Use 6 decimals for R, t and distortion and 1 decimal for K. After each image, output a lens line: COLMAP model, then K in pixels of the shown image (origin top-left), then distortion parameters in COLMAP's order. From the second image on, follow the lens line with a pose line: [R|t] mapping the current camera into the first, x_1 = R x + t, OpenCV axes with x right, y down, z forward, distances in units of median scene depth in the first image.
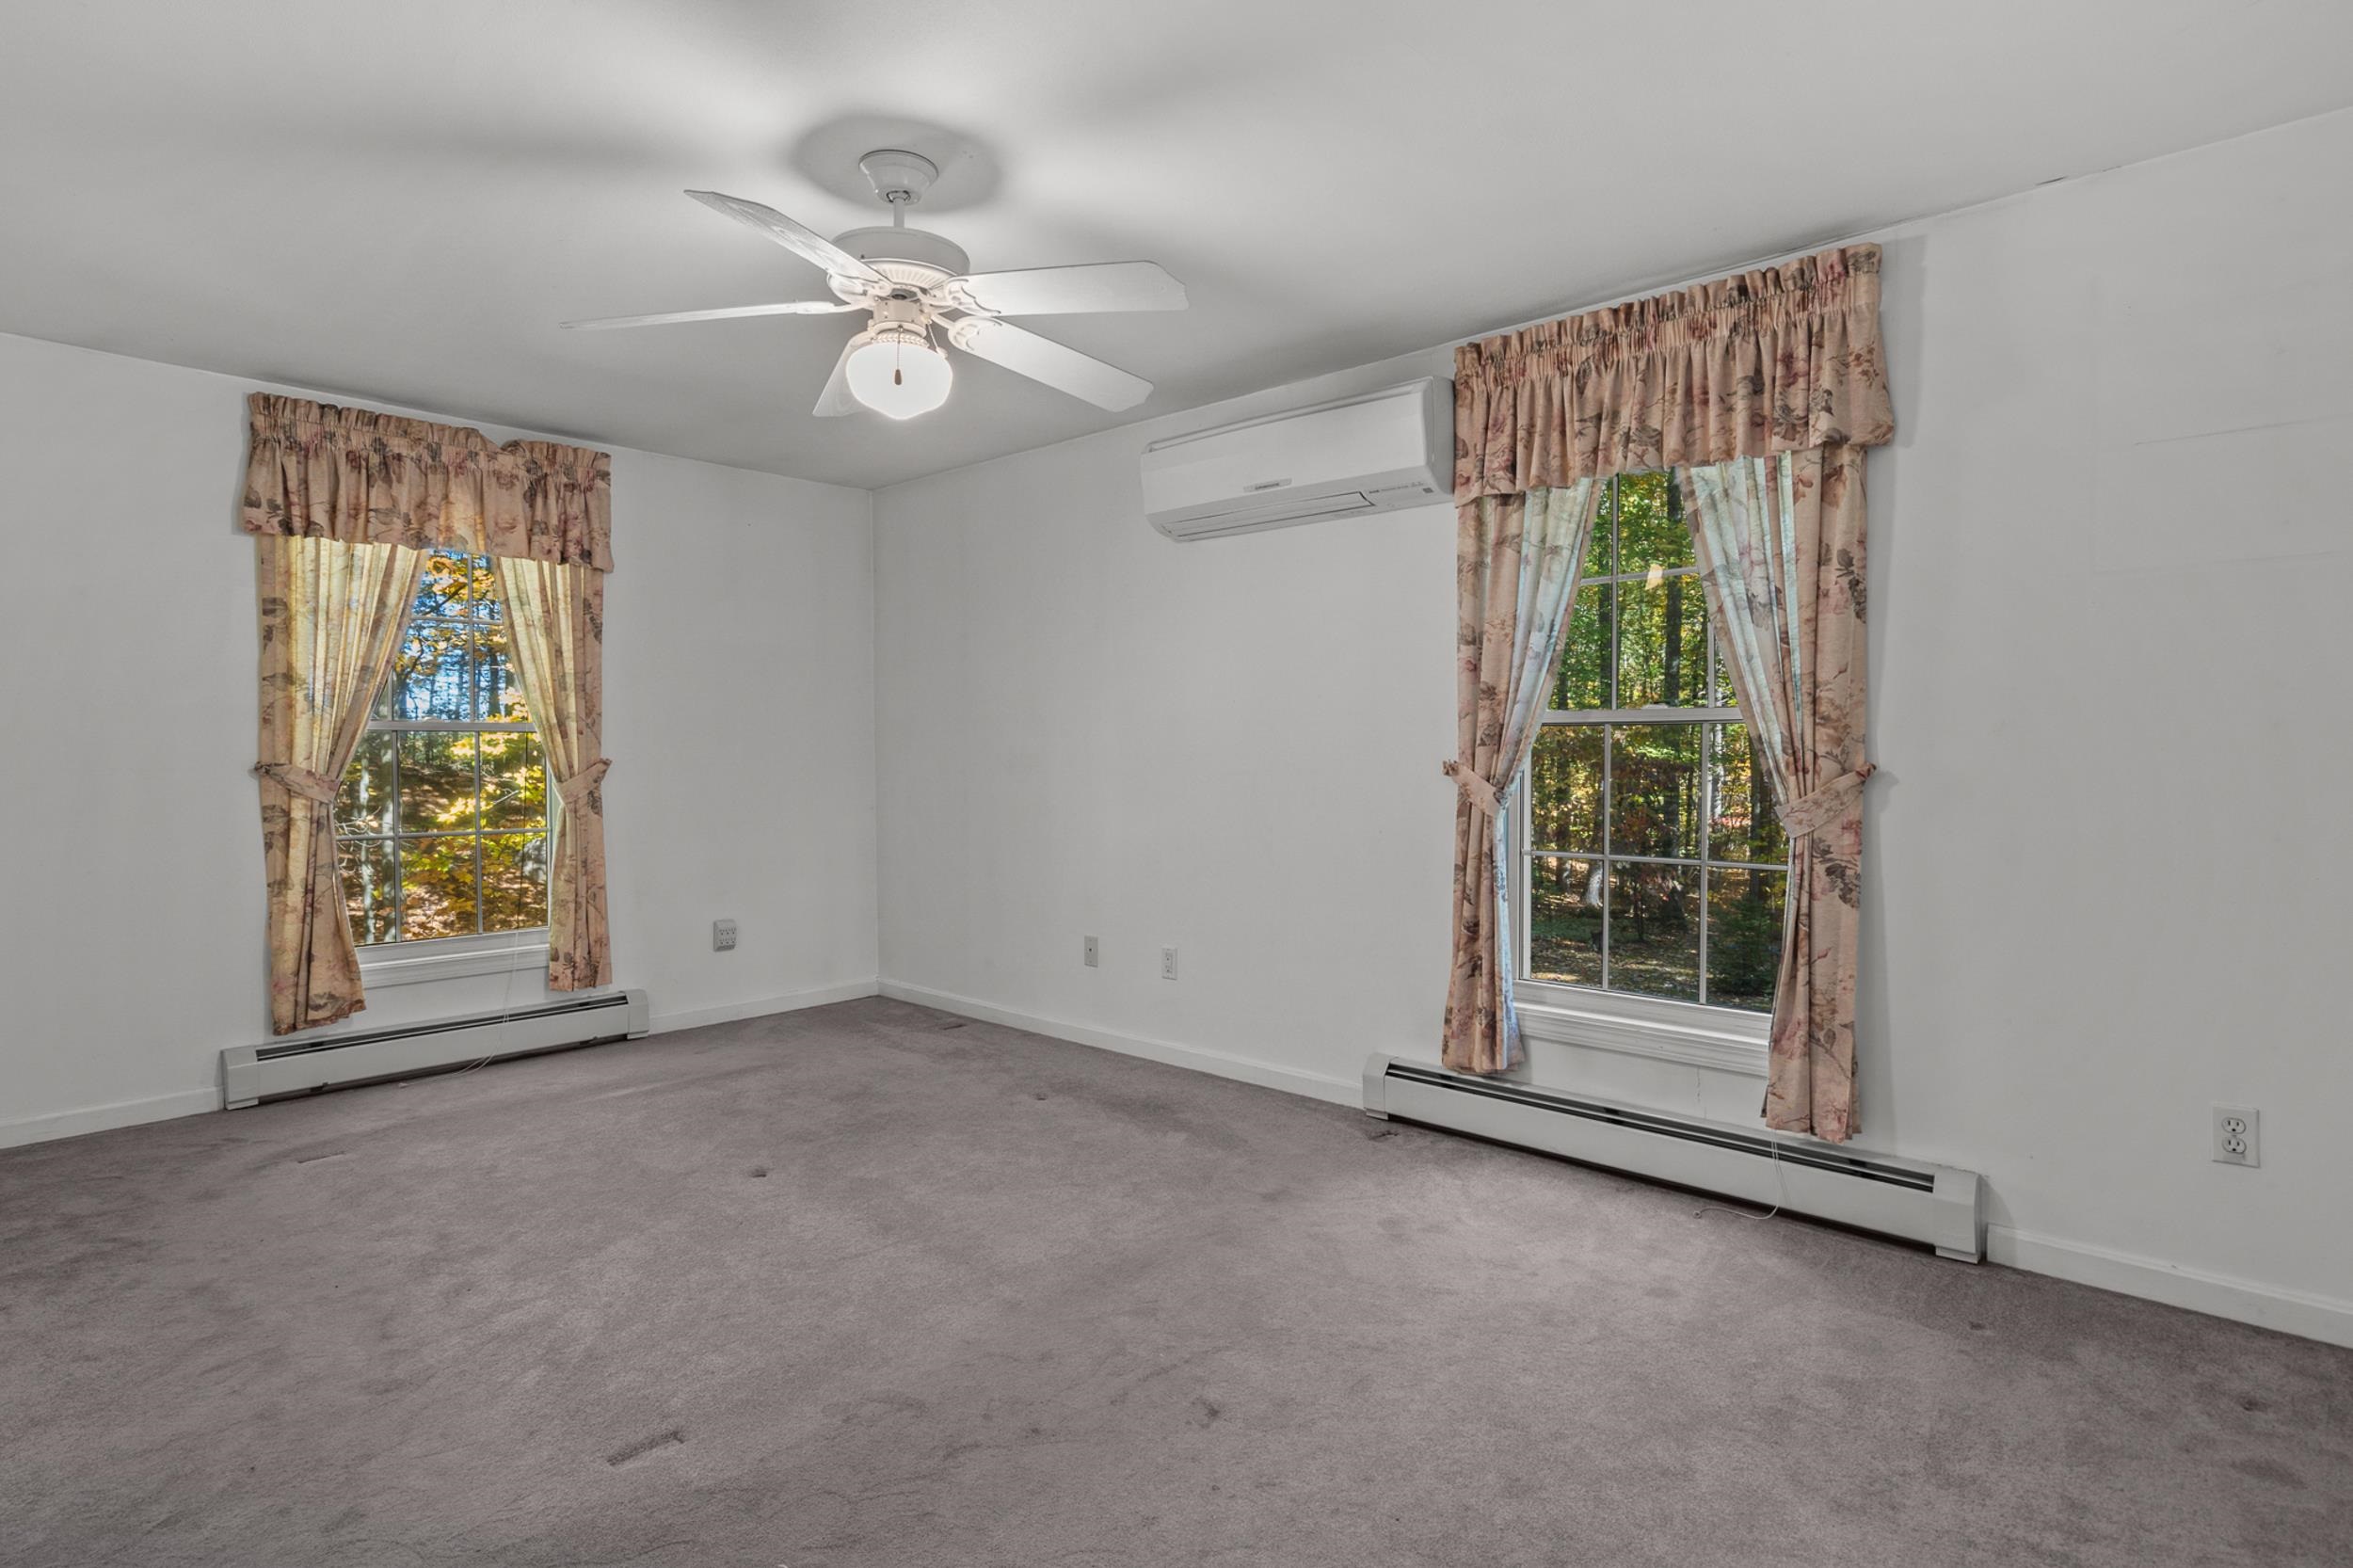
lens RADIAL K [[1199.9, 0, 1176.5], [0, 1199.9, 784.0], [0, 0, 1]] dist [0.001708, 0.001213]
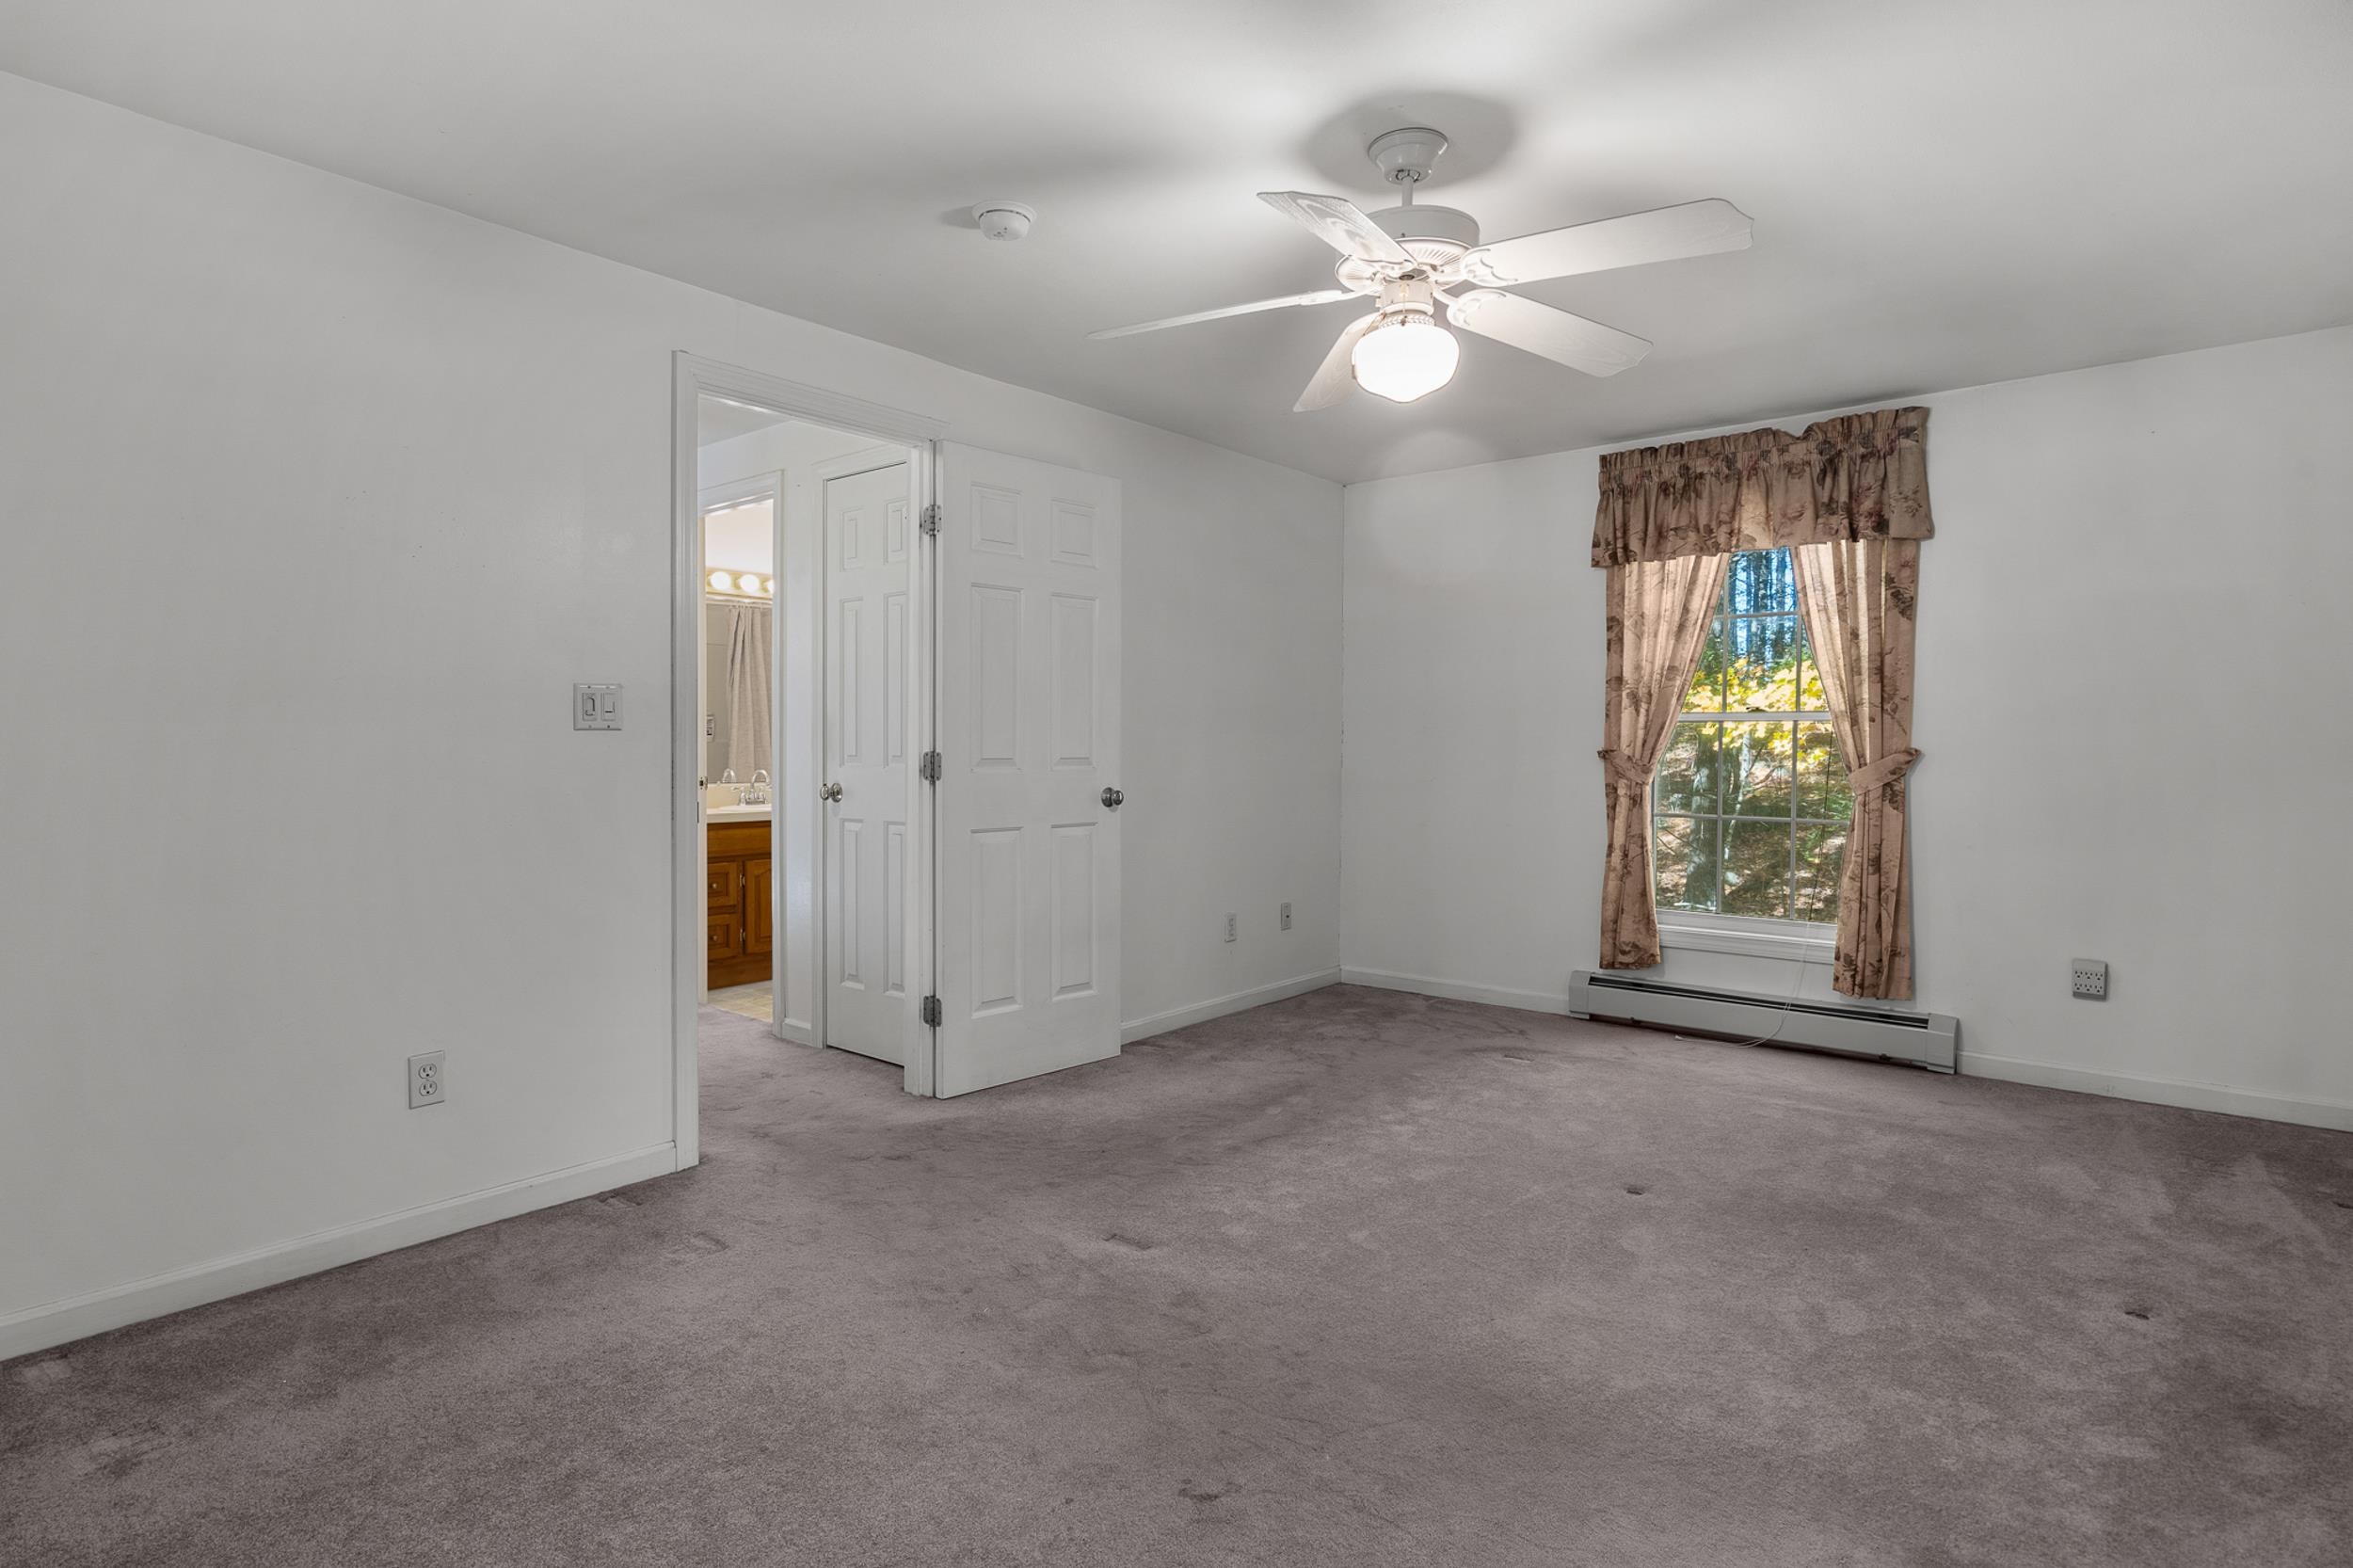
lens RADIAL K [[1218.4, 0, 1164.5], [0, 1218.4, 748.4], [0, 0, 1]] dist [0.002414, 0.001064]
pose [[0.043614, 0.007513, -0.999020, 0.472436], [-0.025940, 0.999643, 0.006385, -0.014016], [0.998712, 0.025636, 0.043794, 0.470503]]
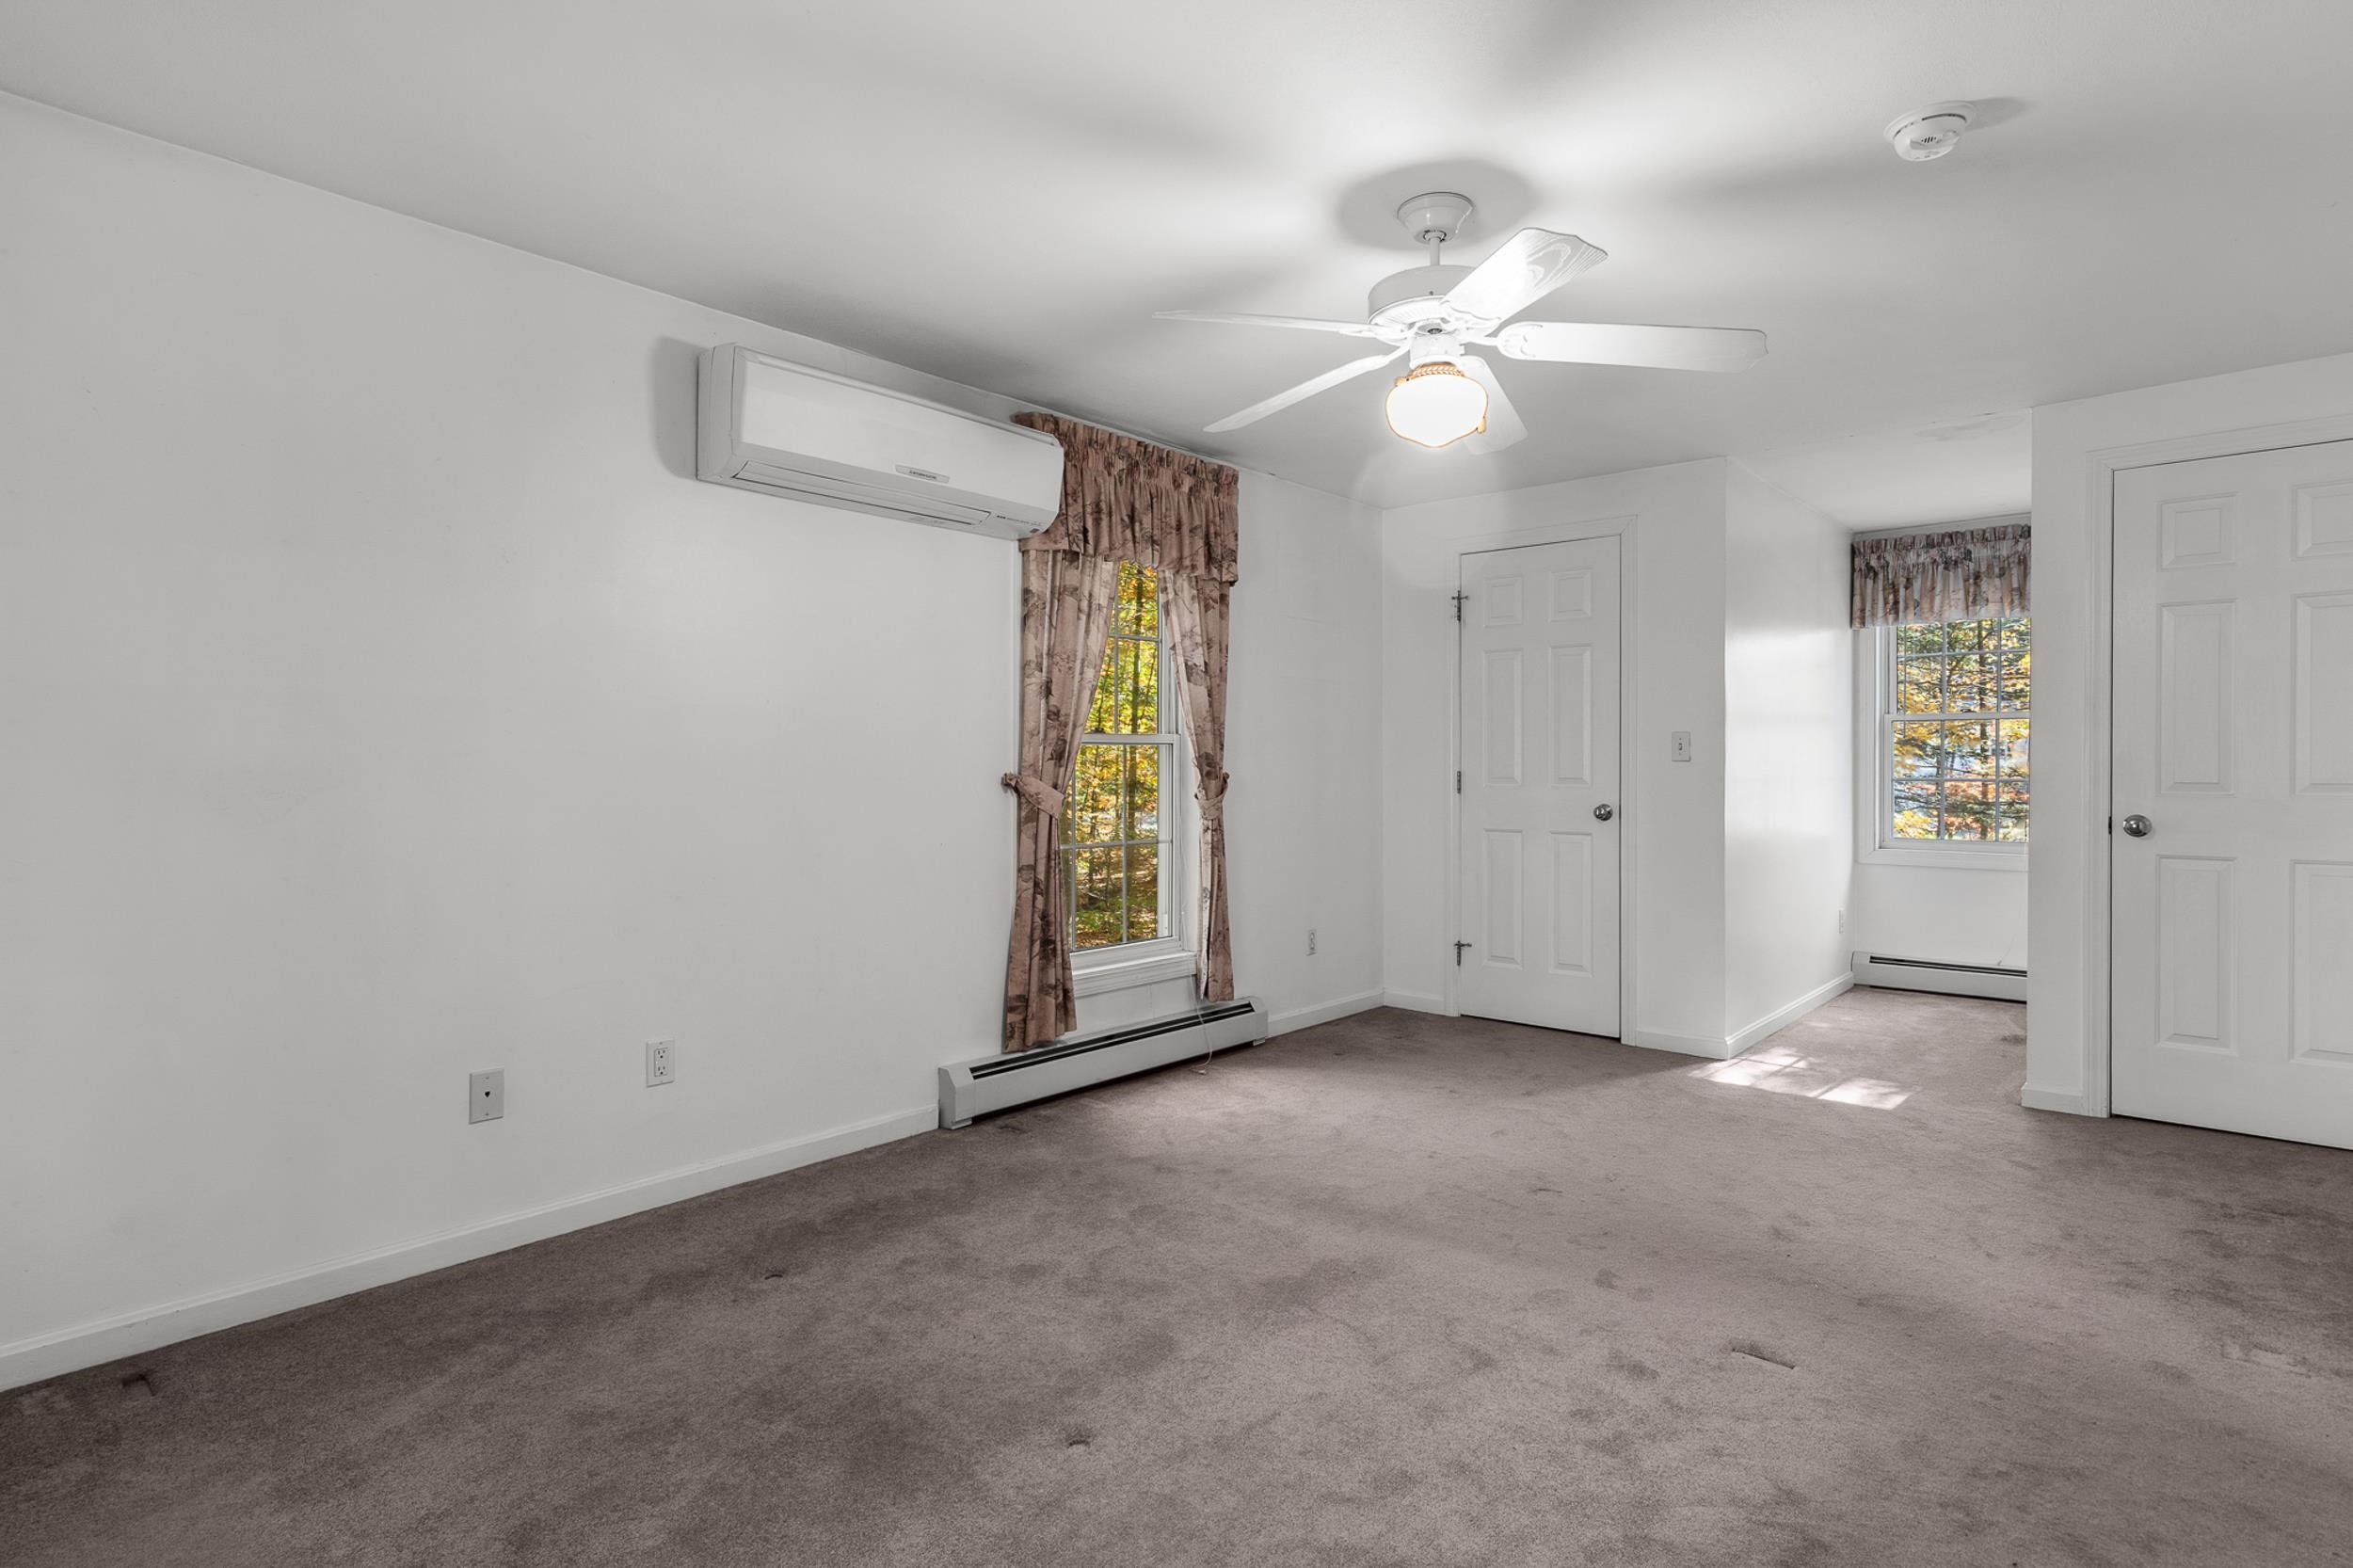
lens RADIAL K [[1199.9, 0, 1176.5], [0, 1199.9, 784.0], [0, 0, 1]] dist [0.001708, 0.001213]
pose [[-0.017658, -0.012422, 0.999767, -0.785208], [0.024120, 0.999627, 0.012846, -0.018048], [-0.999553, 0.024341, -0.017352, 0.771713]]
